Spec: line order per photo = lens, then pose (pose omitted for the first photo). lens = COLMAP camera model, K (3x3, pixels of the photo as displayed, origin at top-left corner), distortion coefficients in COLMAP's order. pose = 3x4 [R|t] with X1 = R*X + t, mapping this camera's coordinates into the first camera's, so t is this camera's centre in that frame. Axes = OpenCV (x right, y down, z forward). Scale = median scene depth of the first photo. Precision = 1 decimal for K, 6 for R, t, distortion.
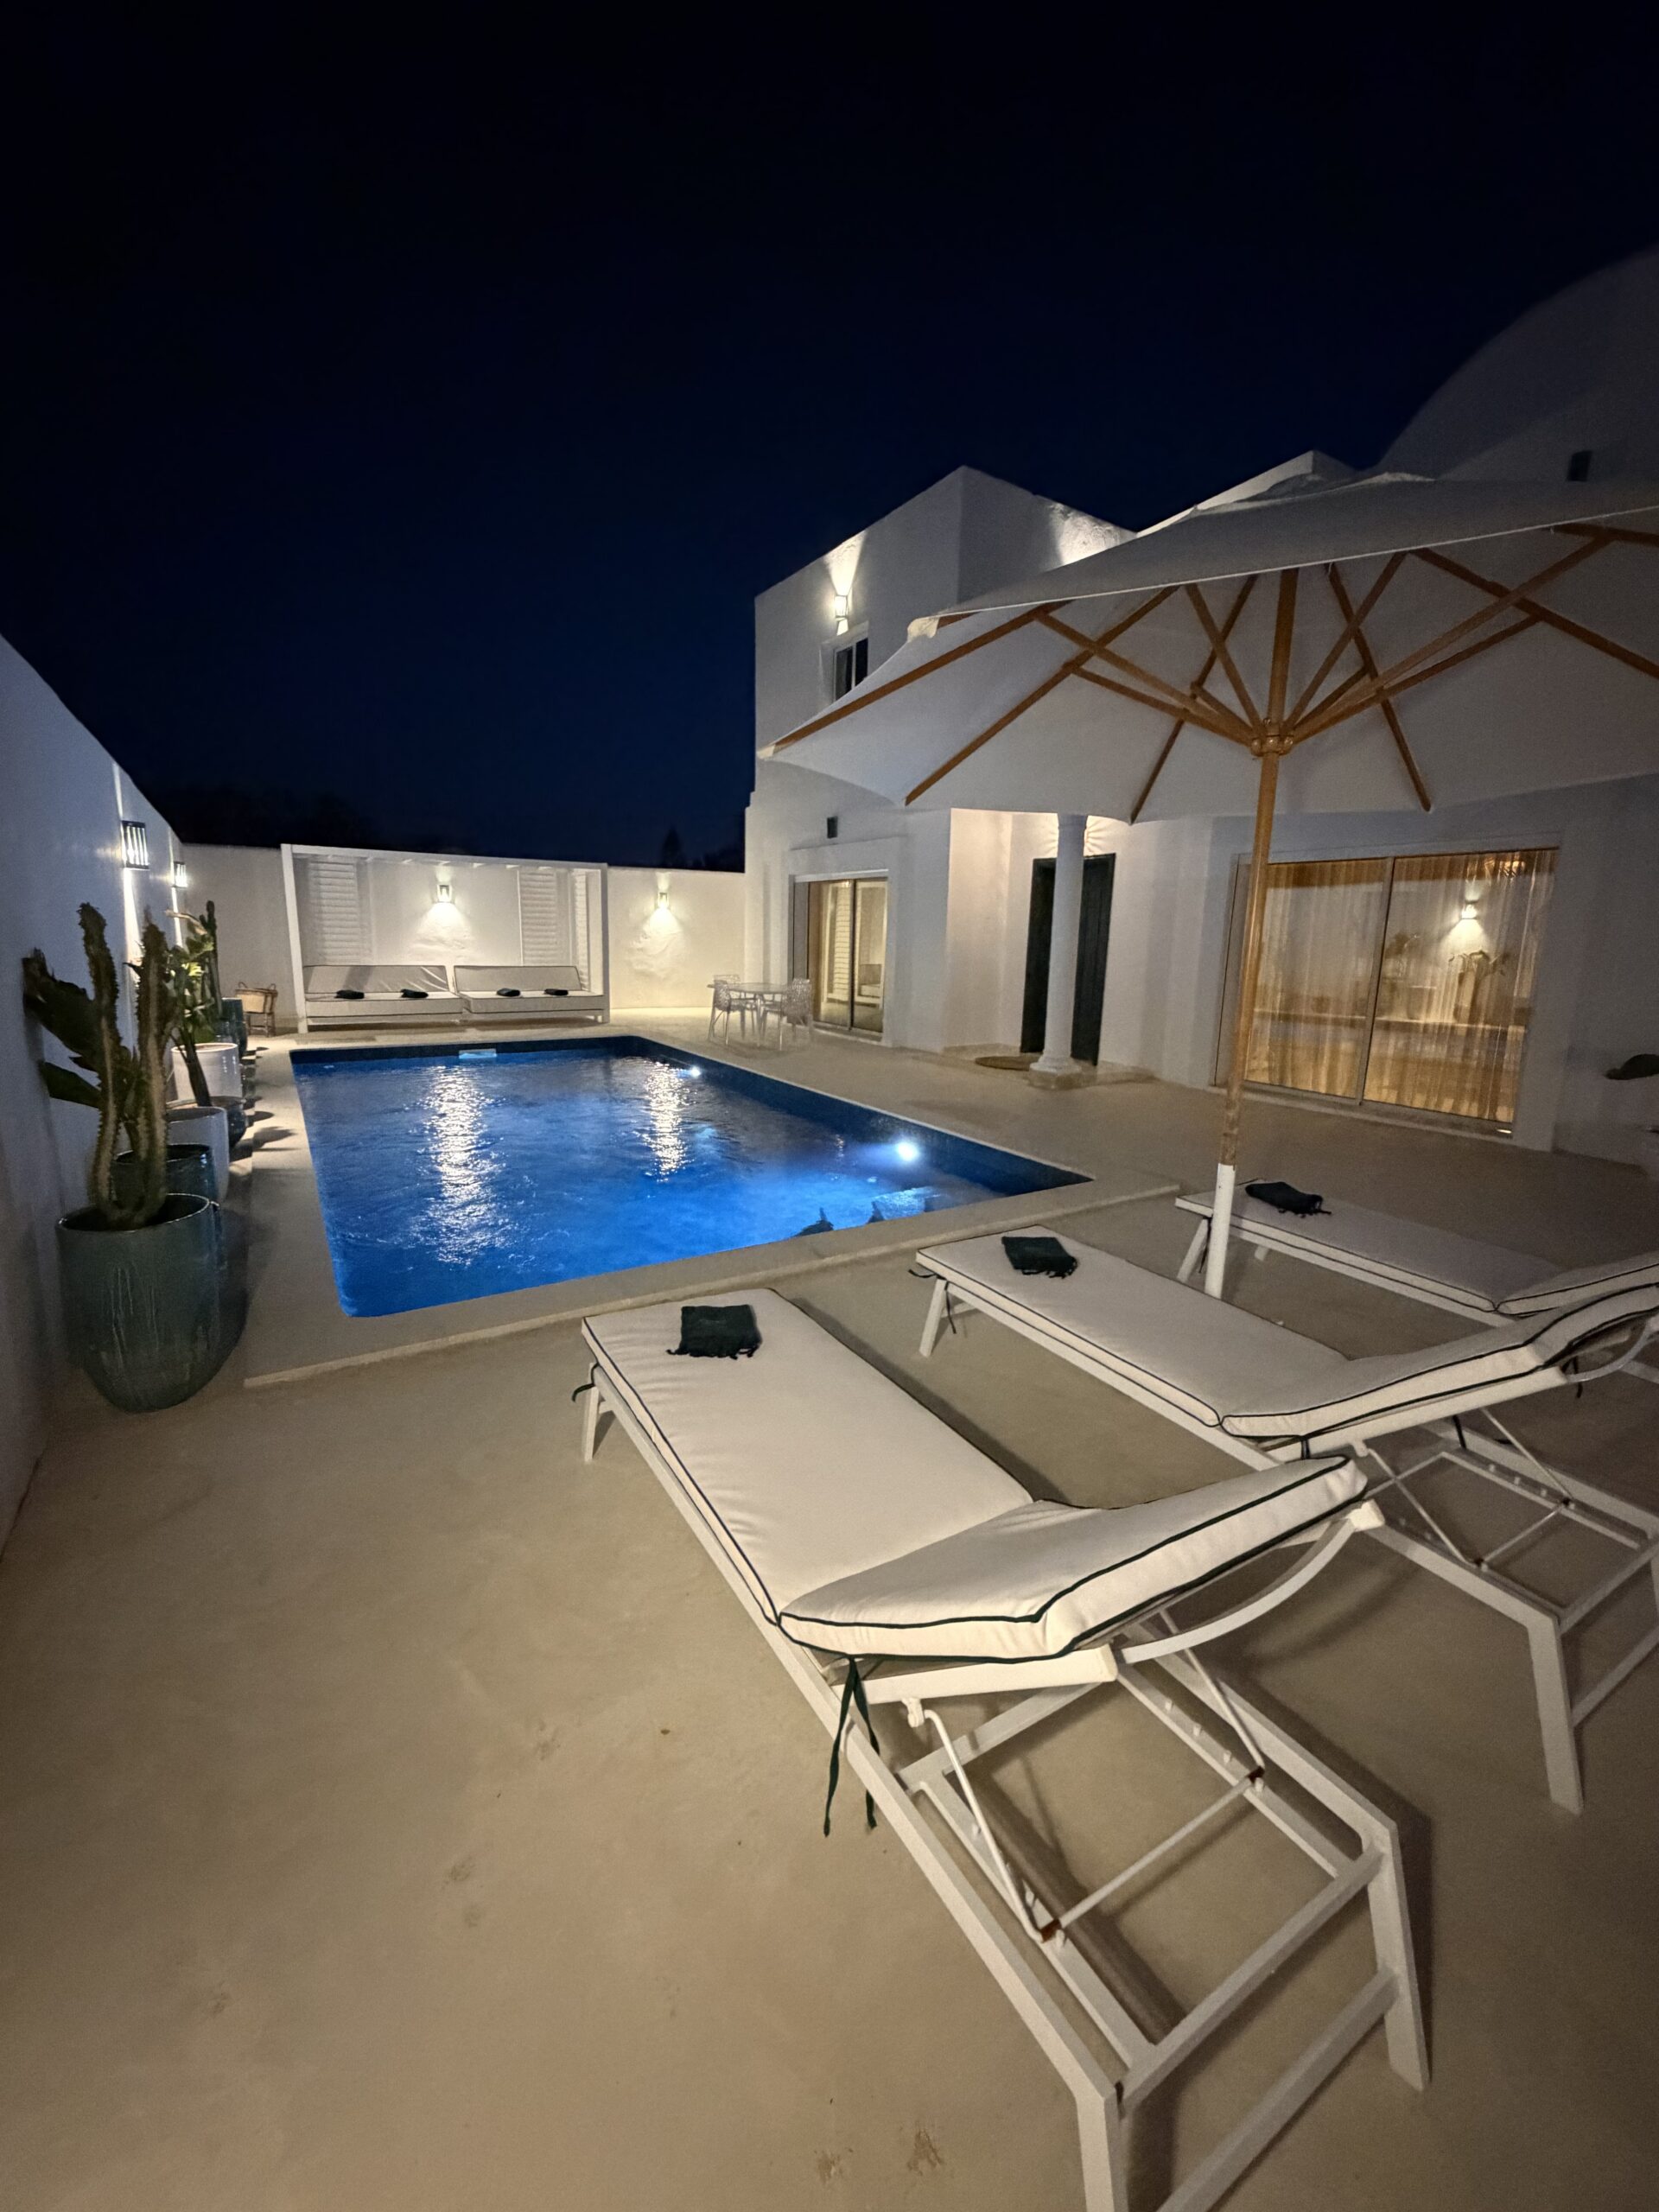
lens RADIAL K [[883.5, 0, 824.6], [0, 883.5, 1097.1], [0, 0, 1]] dist [-0.001223, 0.000092]
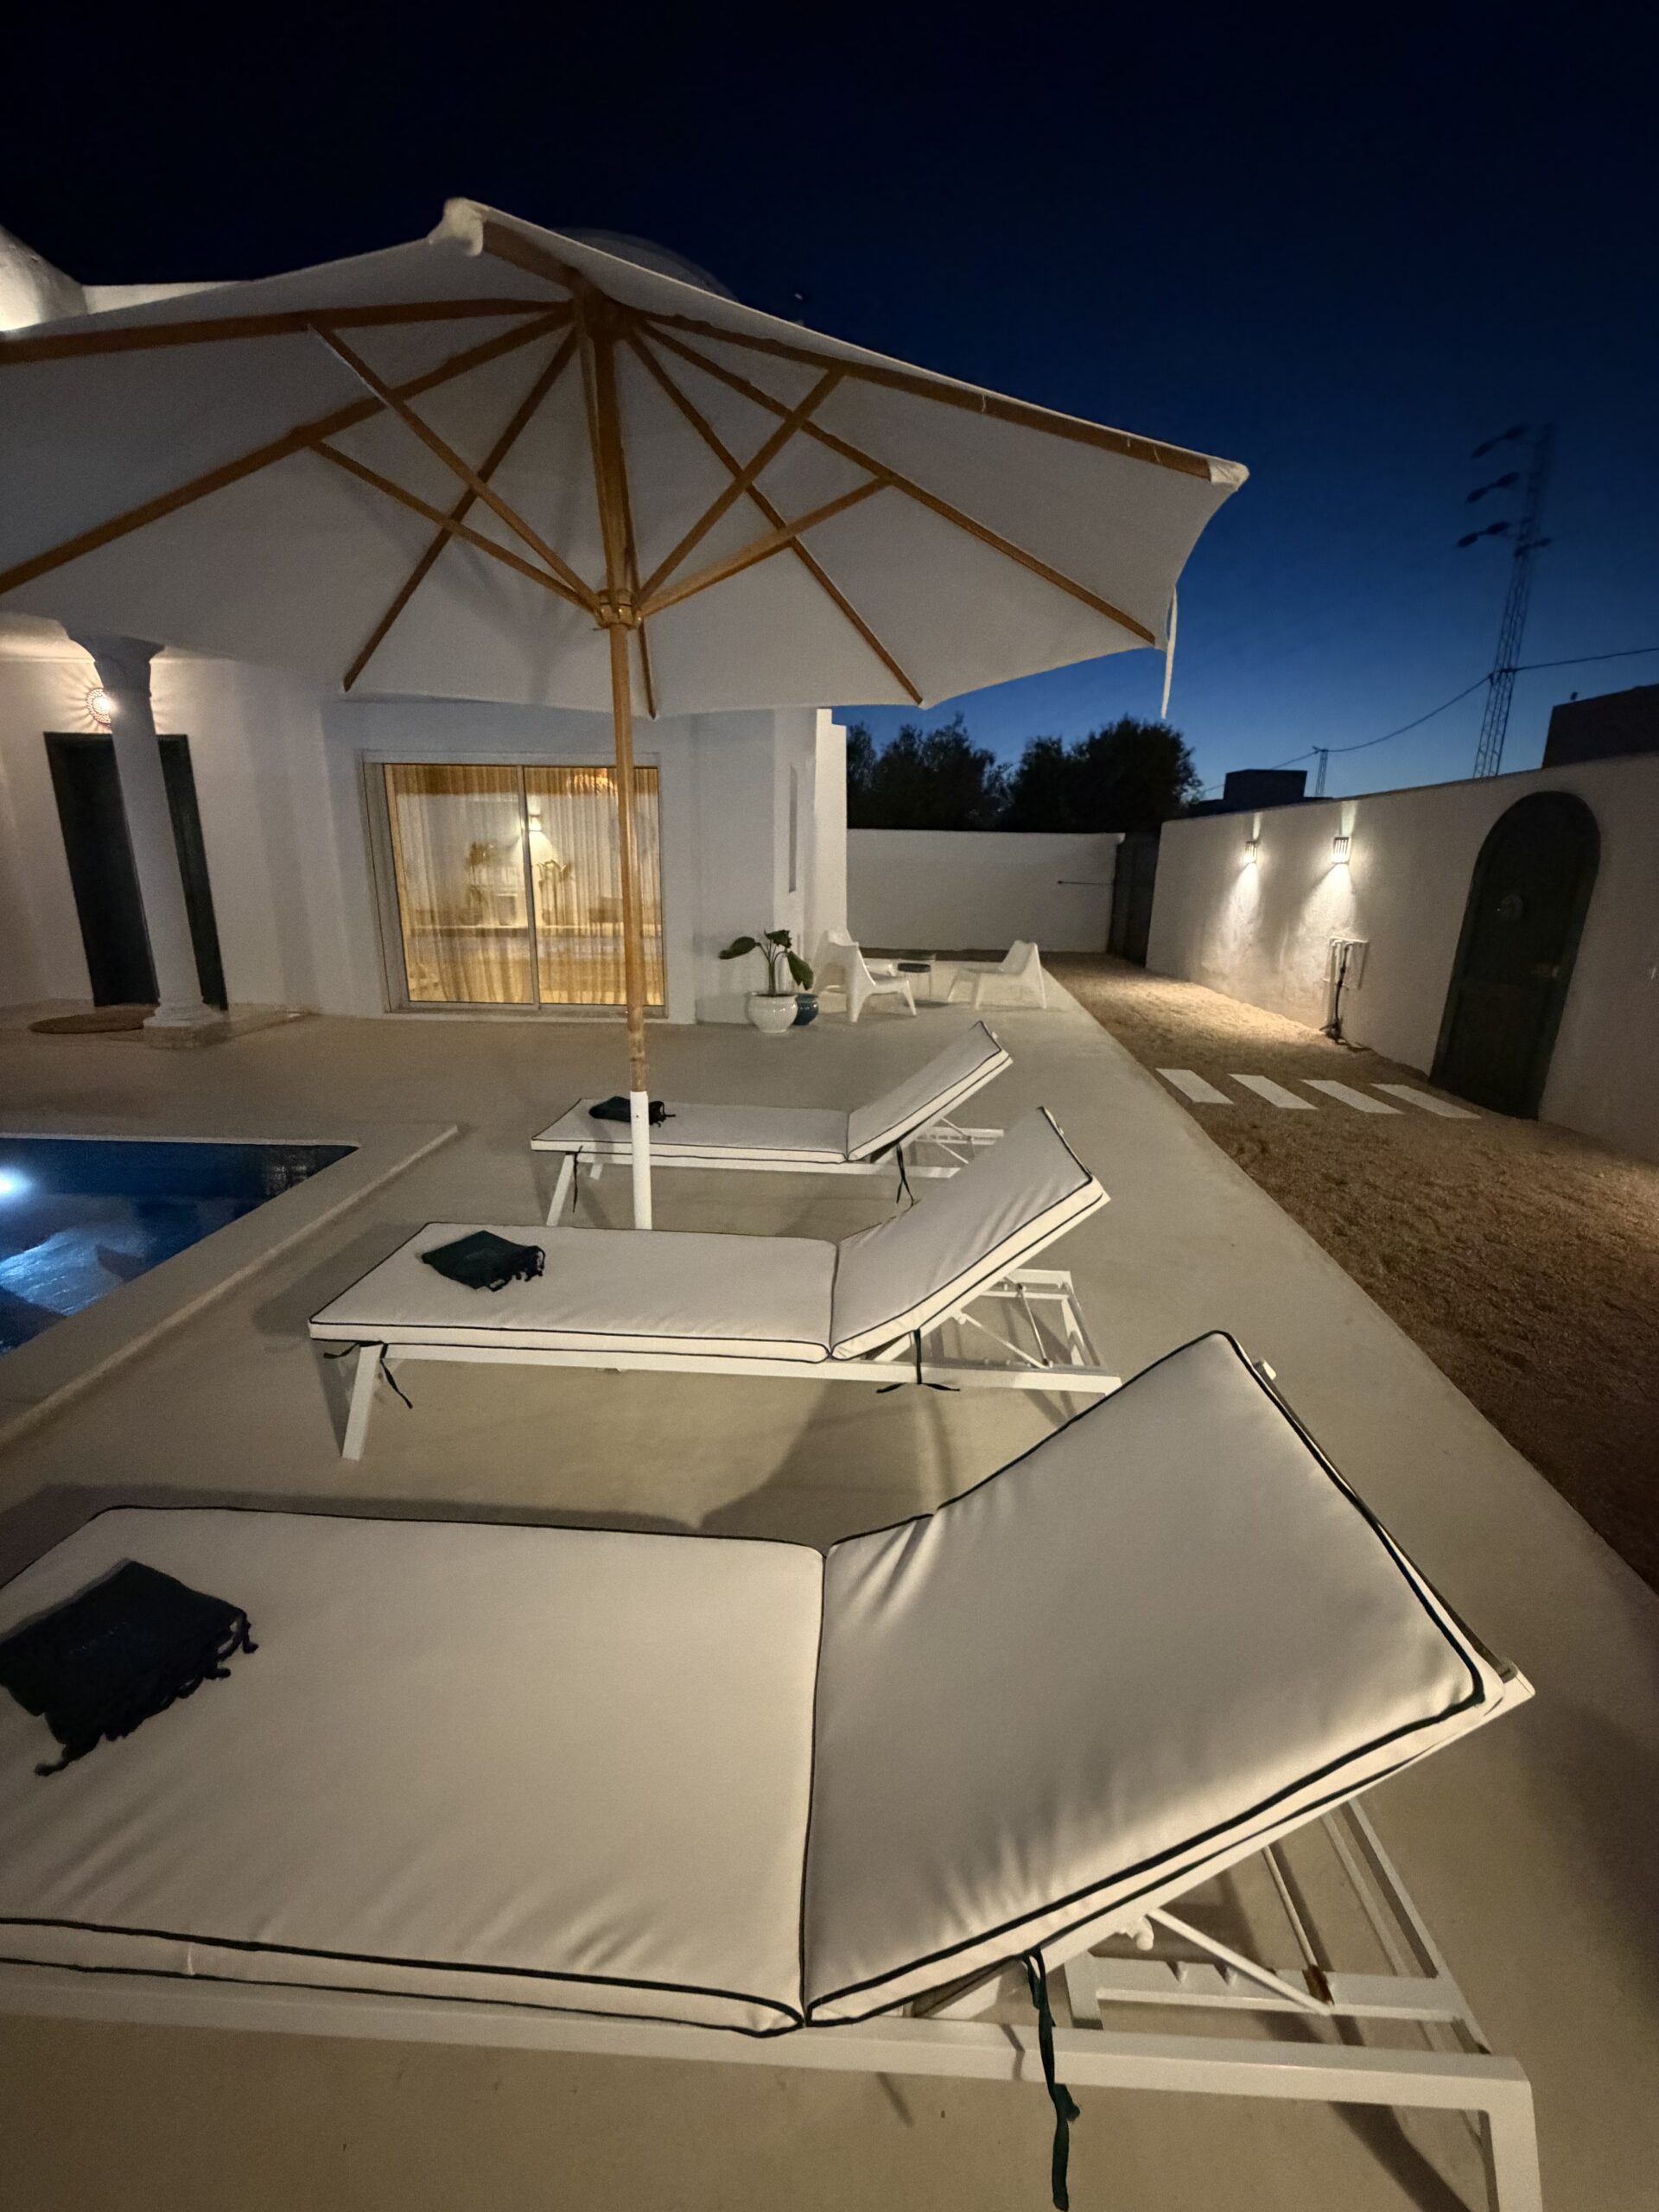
lens RADIAL K [[890.1, 0, 833.8], [0, 890.1, 1099.3], [0, 0, 1]] dist [-0.004740, -0.000325]
pose [[0.550319, -0.227637, 0.803324, -0.057561], [0.149364, 0.973438, 0.173520, -0.014550], [-0.821486, 0.024496, 0.569702, 0.098607]]
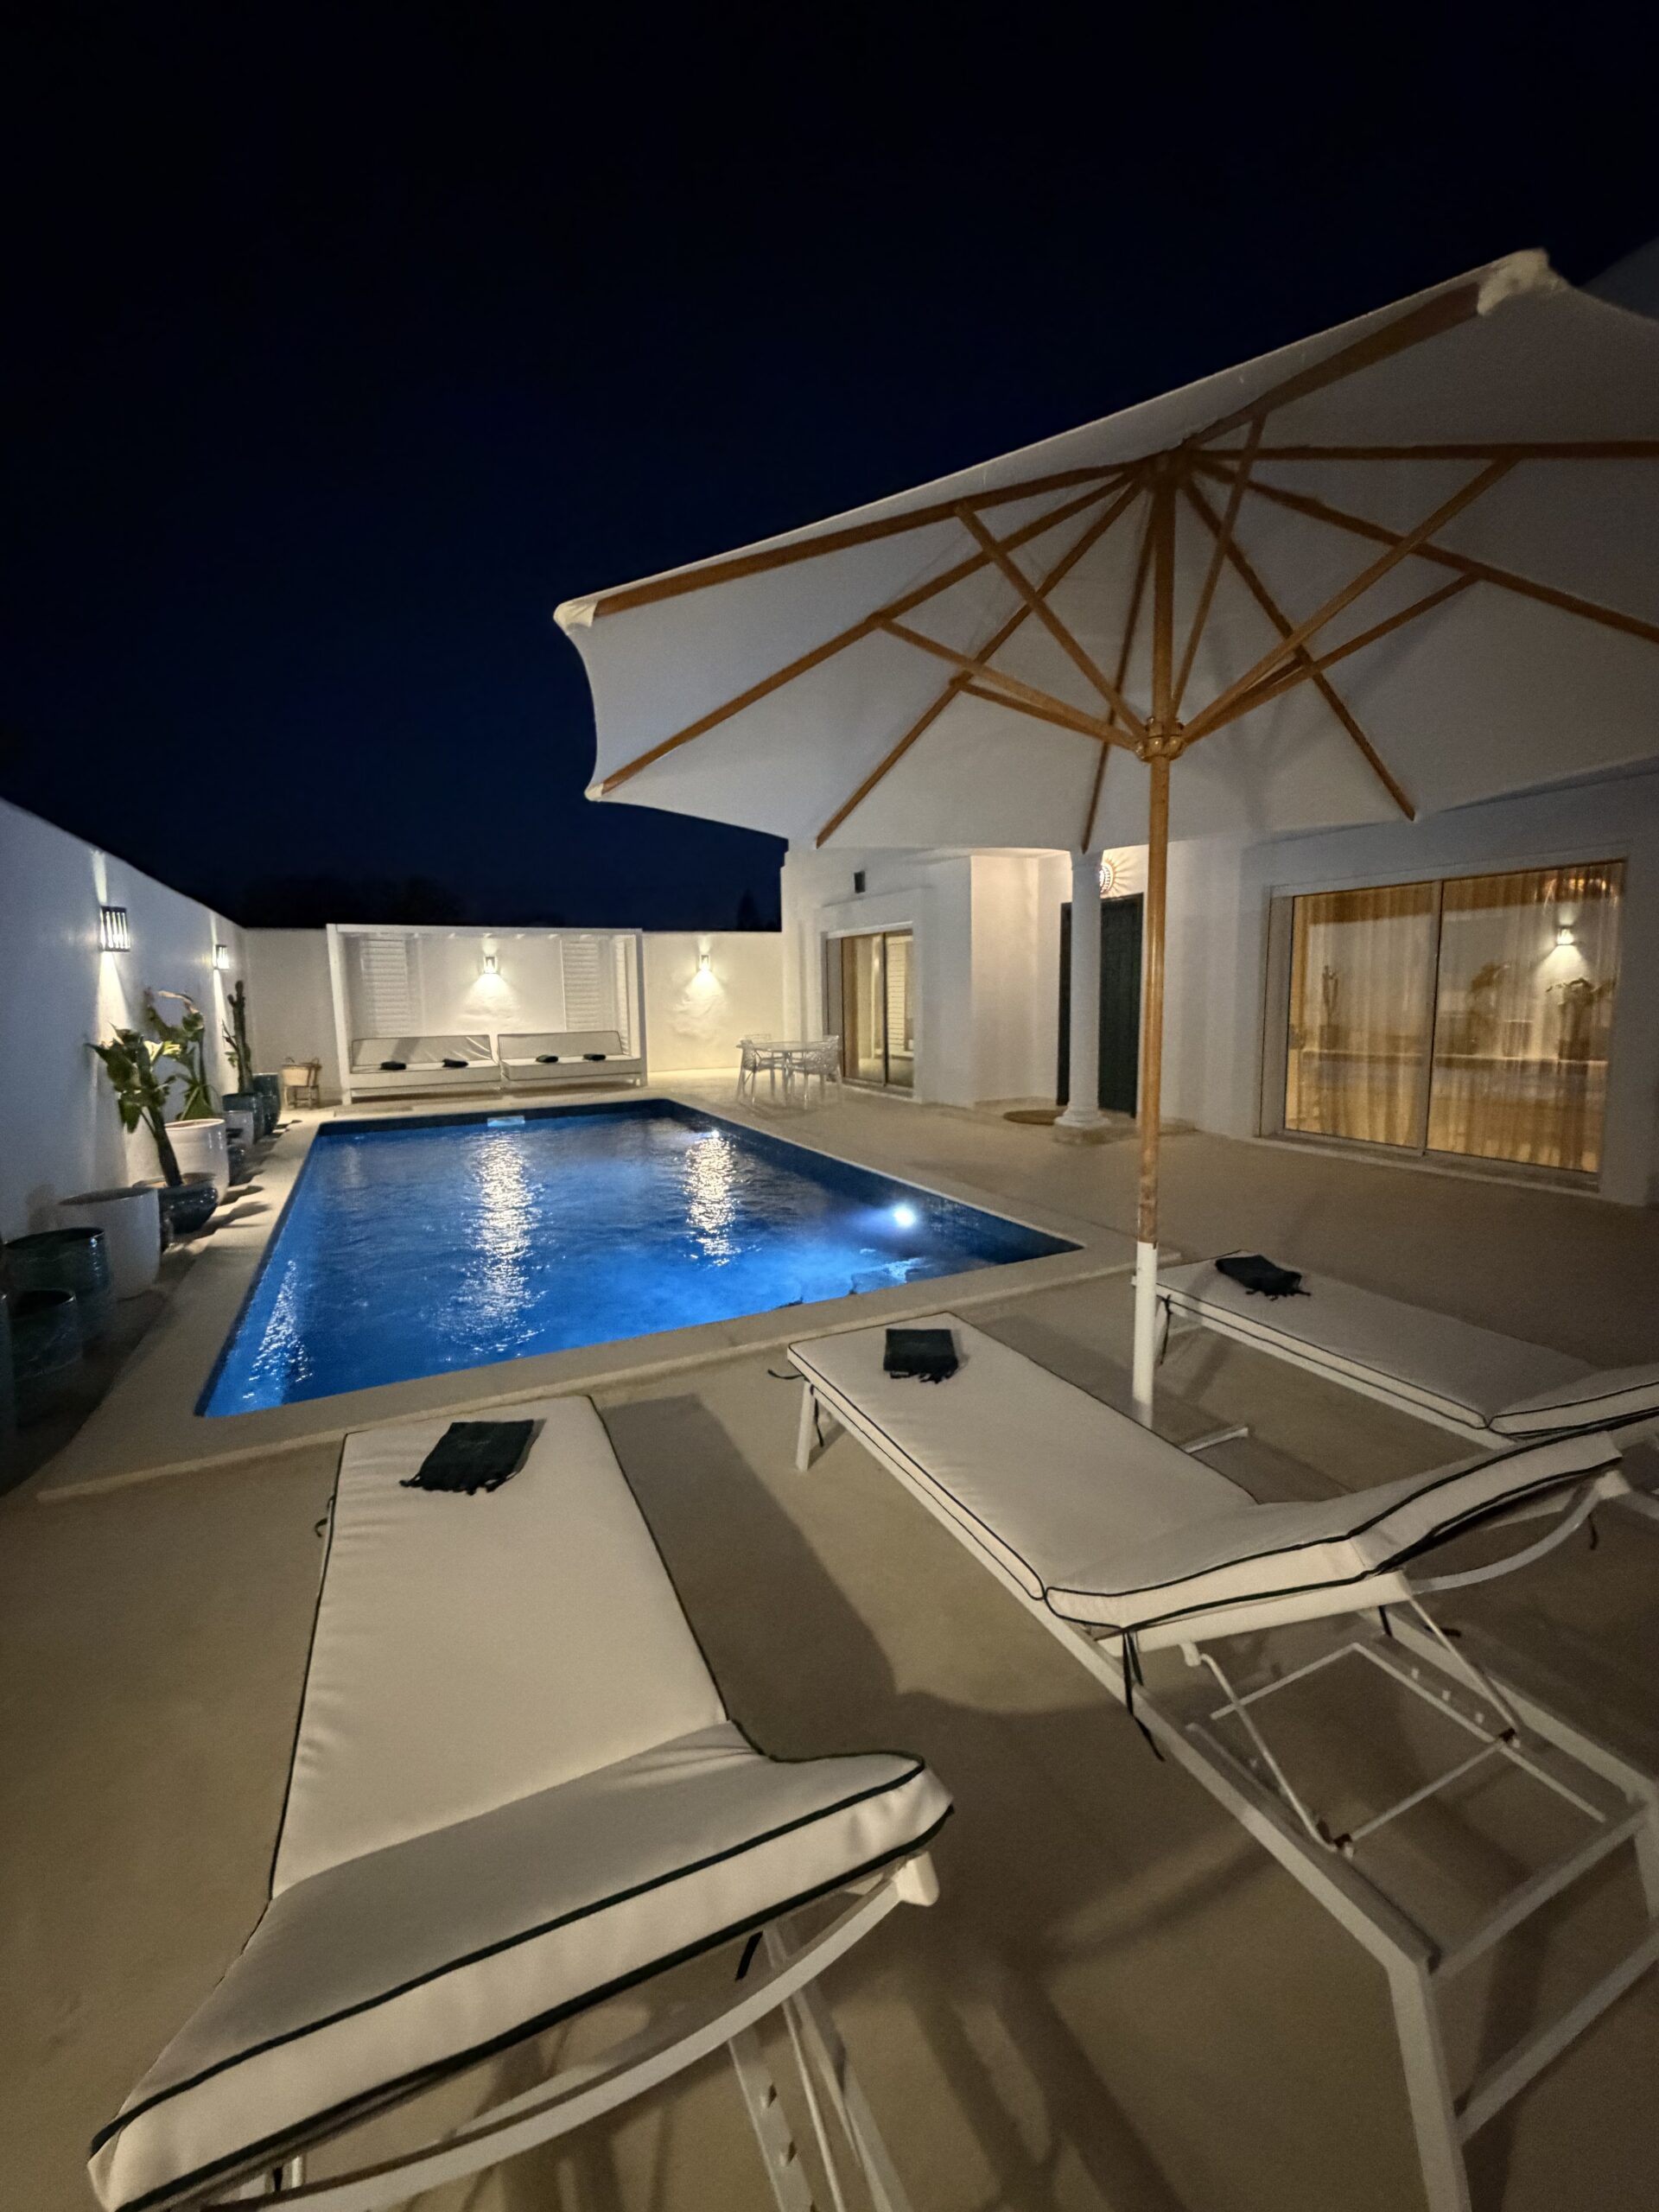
lens RADIAL K [[883.5, 0, 824.6], [0, 883.5, 1097.1], [0, 0, 1]] dist [-0.001223, 0.000092]
pose [[0.995001, -0.027553, -0.095985, 0.076341], [0.021410, 0.997692, -0.064444, -0.004251], [0.097539, 0.062067, 0.993294, 0.042310]]
